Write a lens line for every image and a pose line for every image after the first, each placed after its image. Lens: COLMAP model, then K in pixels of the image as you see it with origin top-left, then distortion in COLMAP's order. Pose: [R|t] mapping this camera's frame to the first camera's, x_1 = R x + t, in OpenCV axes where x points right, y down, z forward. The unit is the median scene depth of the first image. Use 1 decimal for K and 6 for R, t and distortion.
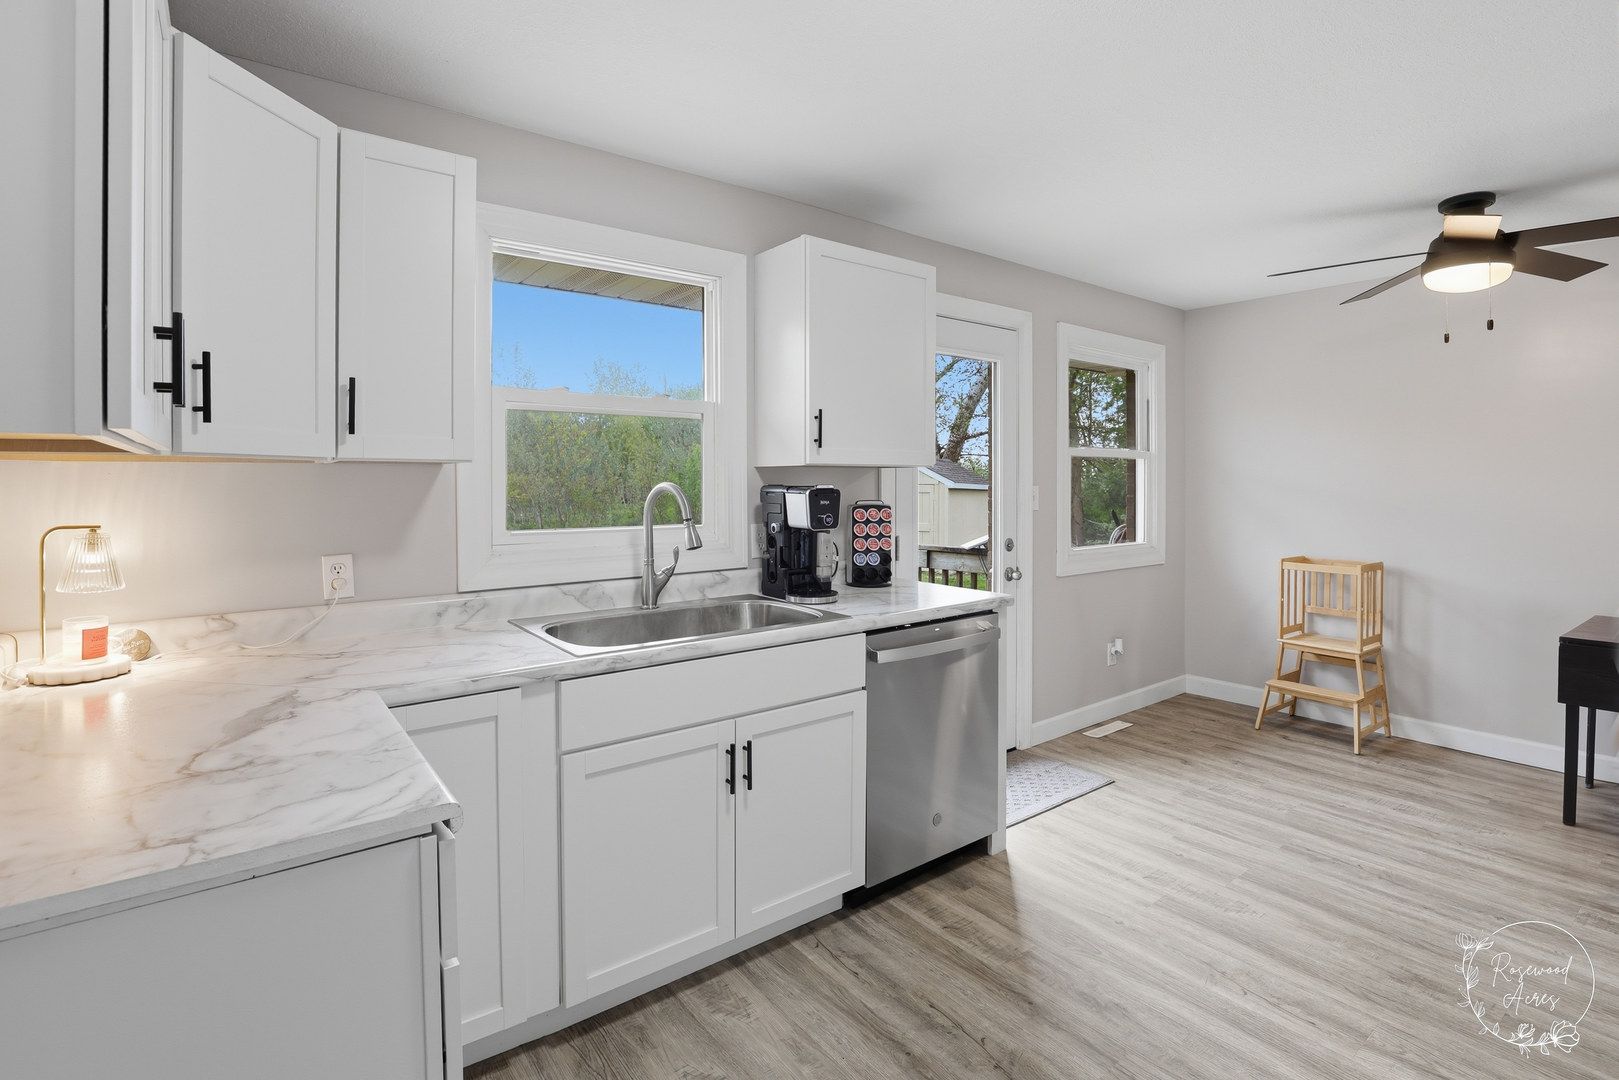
lens RADIAL K [[780.0, 0, 808.1], [0, 780.0, 488.9], [0, 0, 1]] dist [-0.026916, 0.001082]
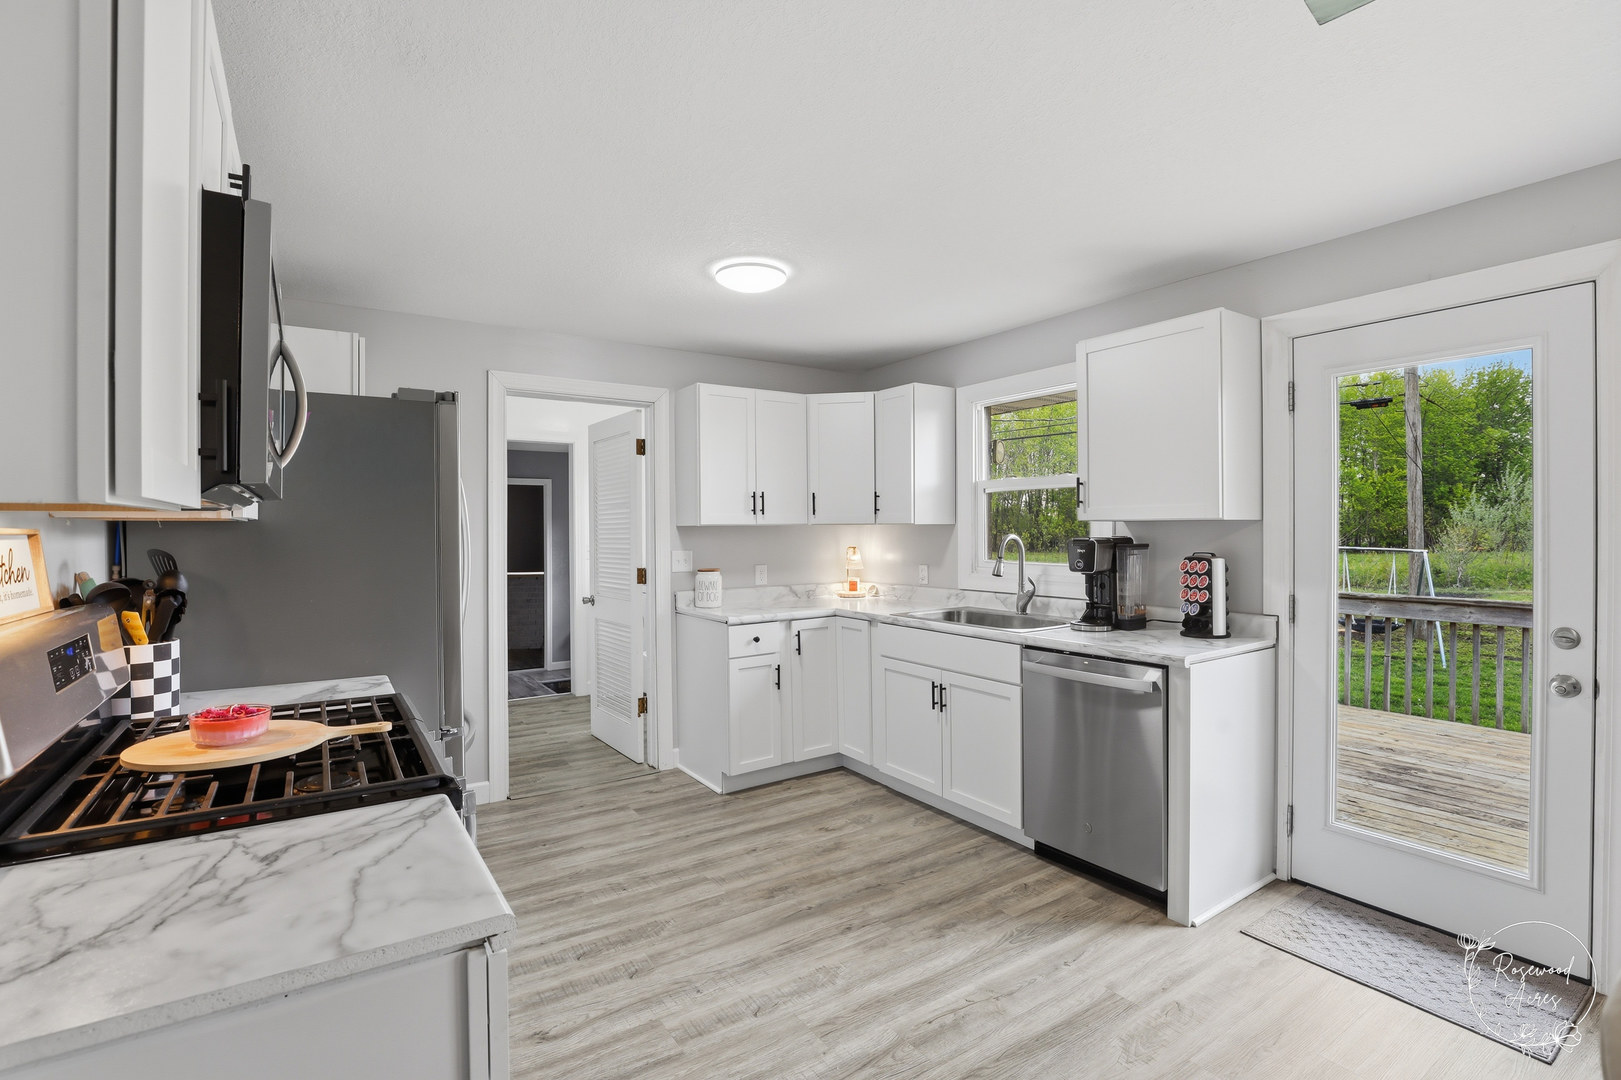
lens RADIAL K [[754.3, 0, 808.5], [0, 754.3, 534.1], [0, 0, 1]] dist [-0.037375, 0.010027]
pose [[-0.072934, 0.008867, -0.997297, 1.089700], [-0.006822, 0.999933, 0.009390, -0.016826], [0.997313, 0.007488, -0.072868, 0.553908]]
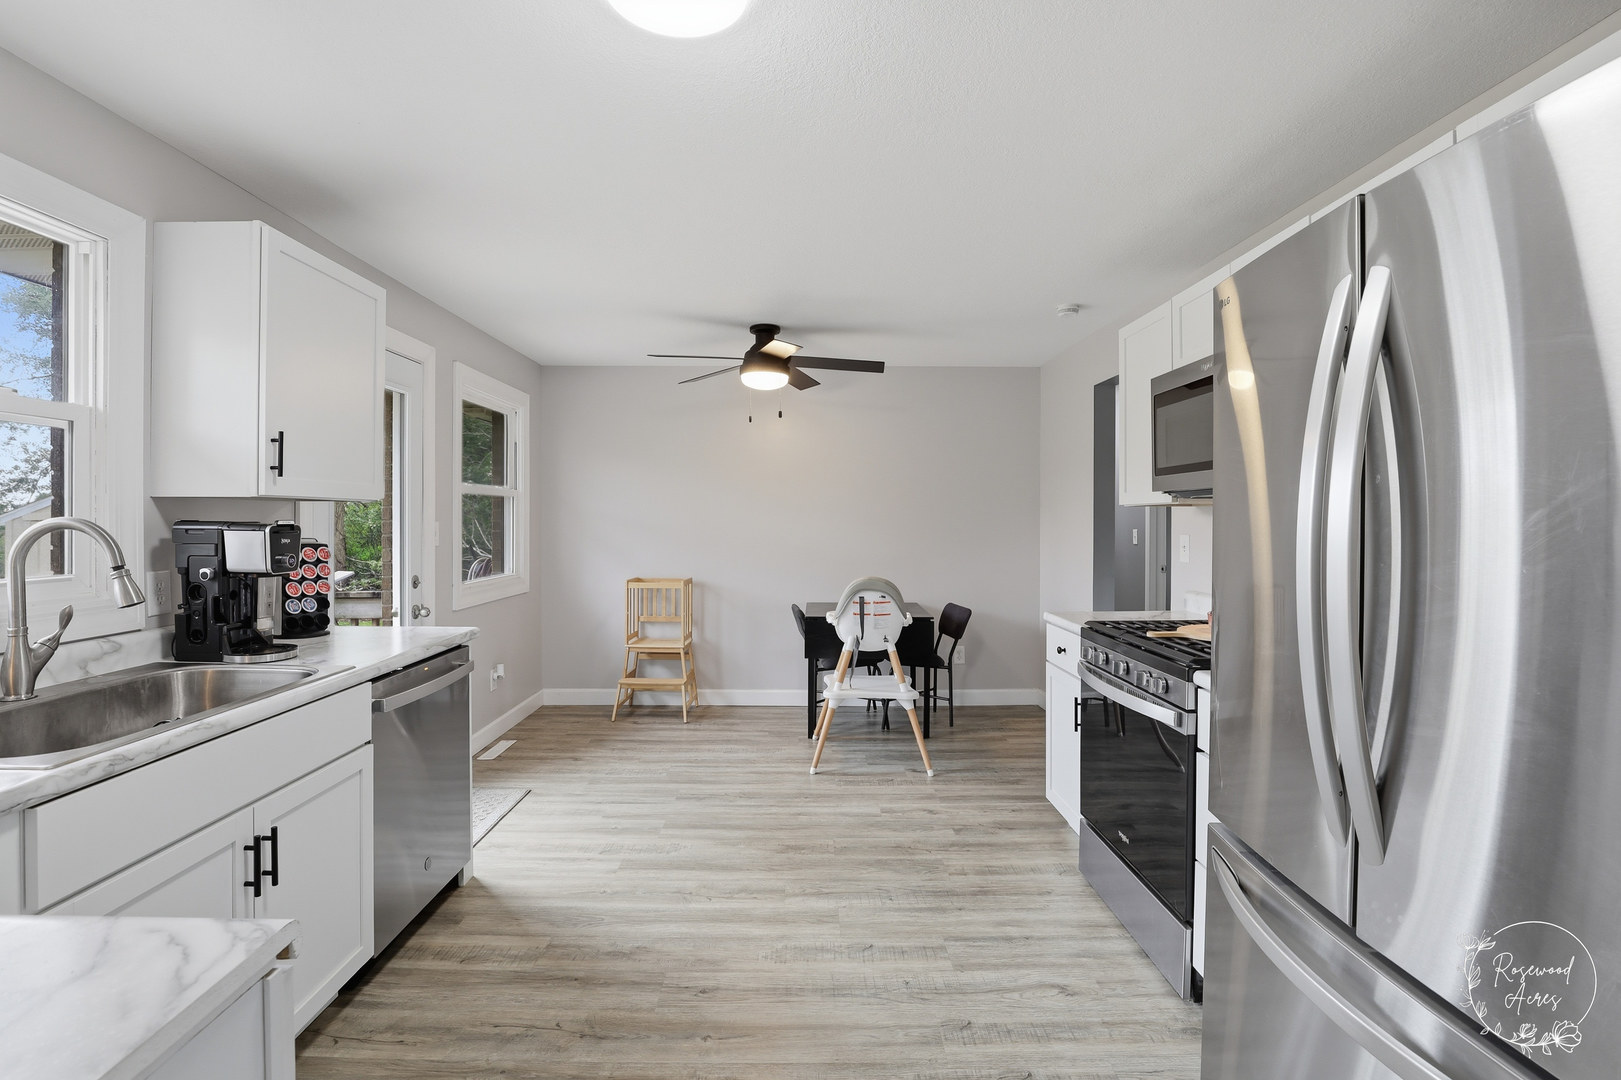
lens RADIAL K [[759.4, 0, 815.1], [0, 759.4, 524.7], [0, 0, 1]] dist [-0.027918, 0.000420]
pose [[0.599482, -0.004570, 0.800375, -0.245109], [0.005013, 0.999986, 0.001954, 0.000838], [-0.800373, 0.002841, 0.599496, 0.038161]]
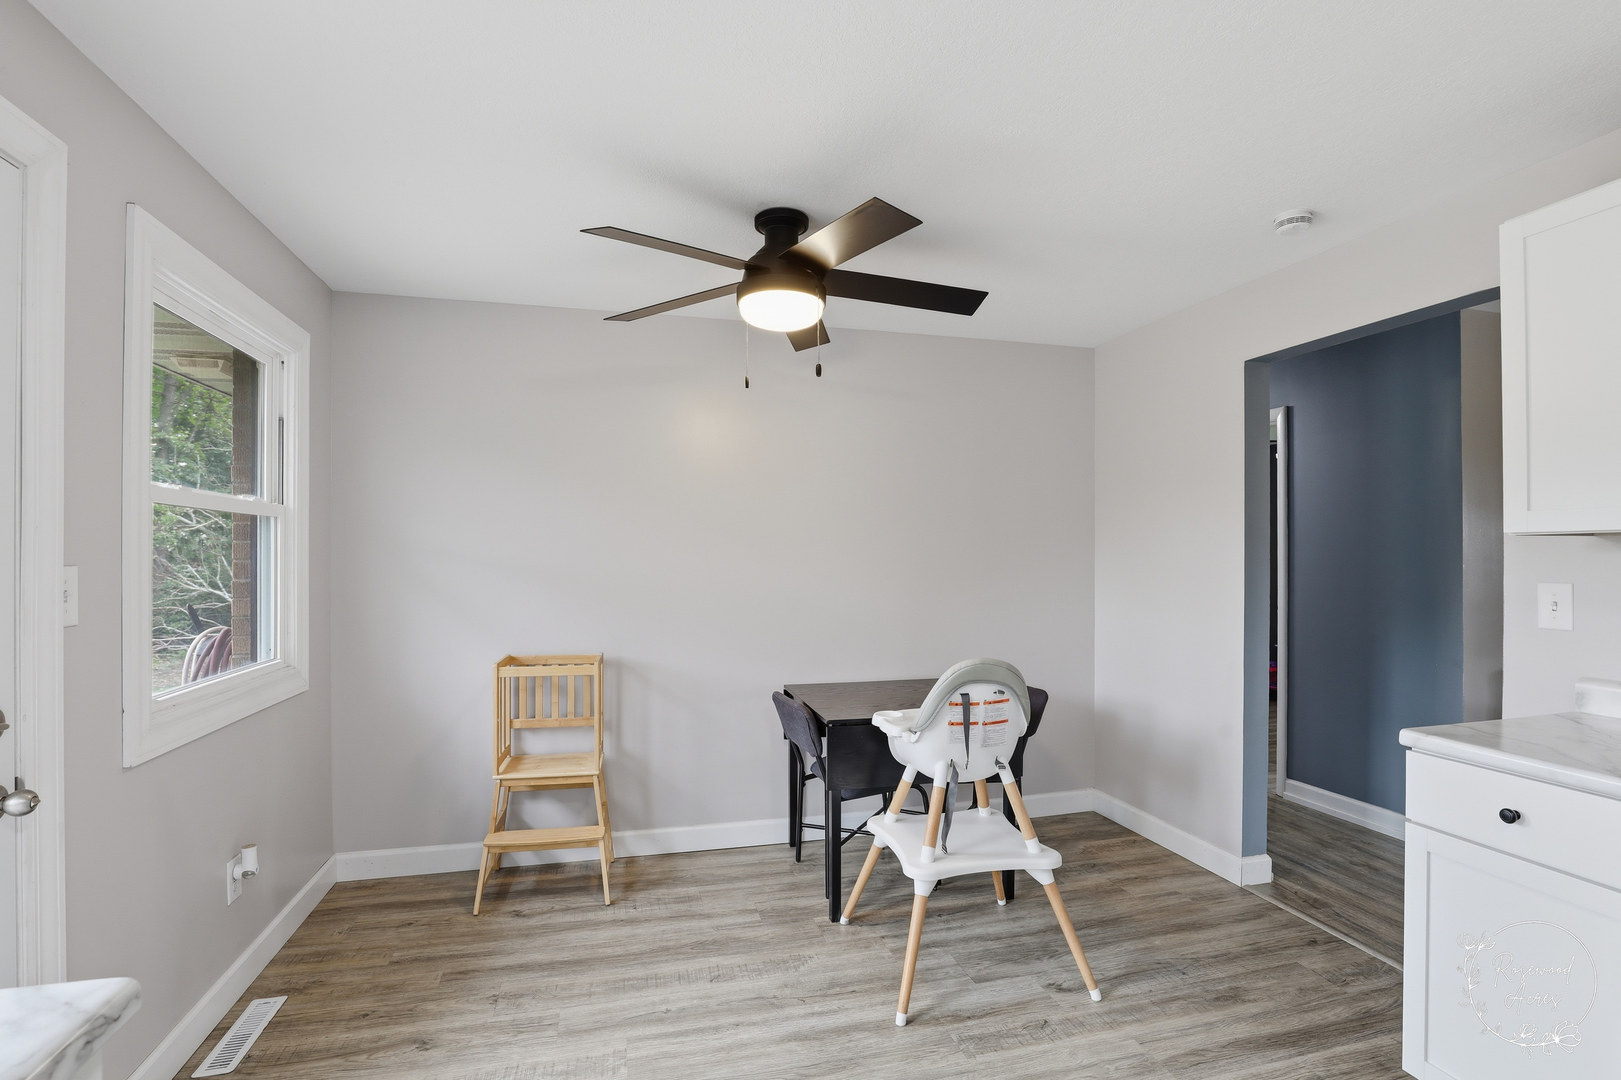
lens RADIAL K [[763.6, 0, 811.0], [0, 763.6, 552.9], [0, 0, 1]] dist [-0.026473, 0.000677]
pose [[0.392334, 0.000944, 0.919822, 0.104910], [0.009328, 0.999944, -0.005005, -0.008718], [-0.919775, 0.010544, 0.392304, 0.616379]]
